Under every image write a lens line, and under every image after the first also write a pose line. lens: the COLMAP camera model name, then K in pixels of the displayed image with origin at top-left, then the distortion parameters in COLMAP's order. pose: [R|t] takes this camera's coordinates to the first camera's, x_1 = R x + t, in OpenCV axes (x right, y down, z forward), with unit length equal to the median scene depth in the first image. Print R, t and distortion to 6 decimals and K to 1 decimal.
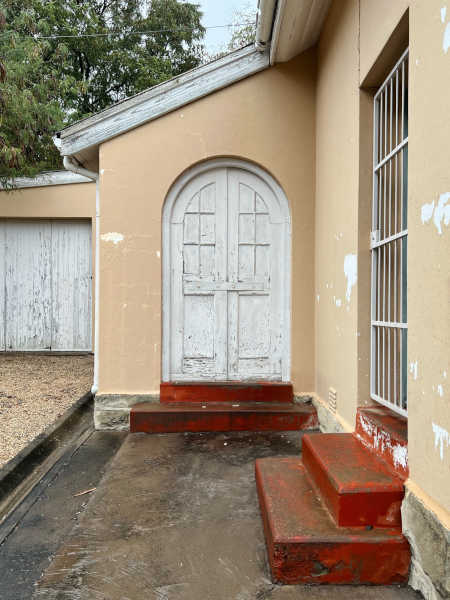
lens RADIAL K [[530.2, 0, 225.0], [0, 530.2, 300.0], [0, 0, 1]] dist [0.002131, 0.000578]
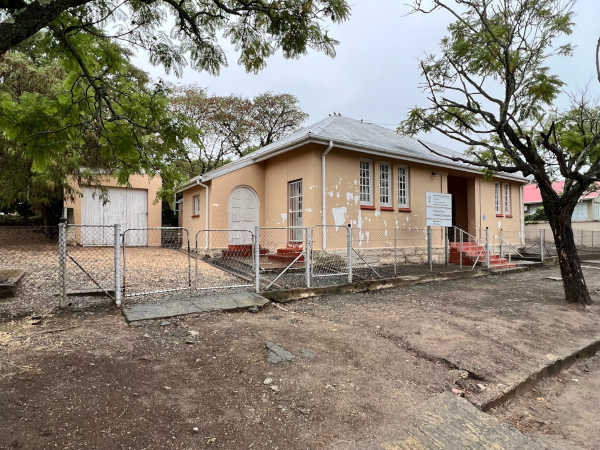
lens RADIAL K [[337.4, 0, 300.0], [0, 337.4, 225.0], [0, 0, 1]] dist [-0.065223, 0.000047]
pose [[0.829438, 0.001954, 0.558596, -0.998898], [-0.001737, 0.999998, -0.000919, 0.015670], [-0.558597, -0.000208, 0.829439, -1.194036]]
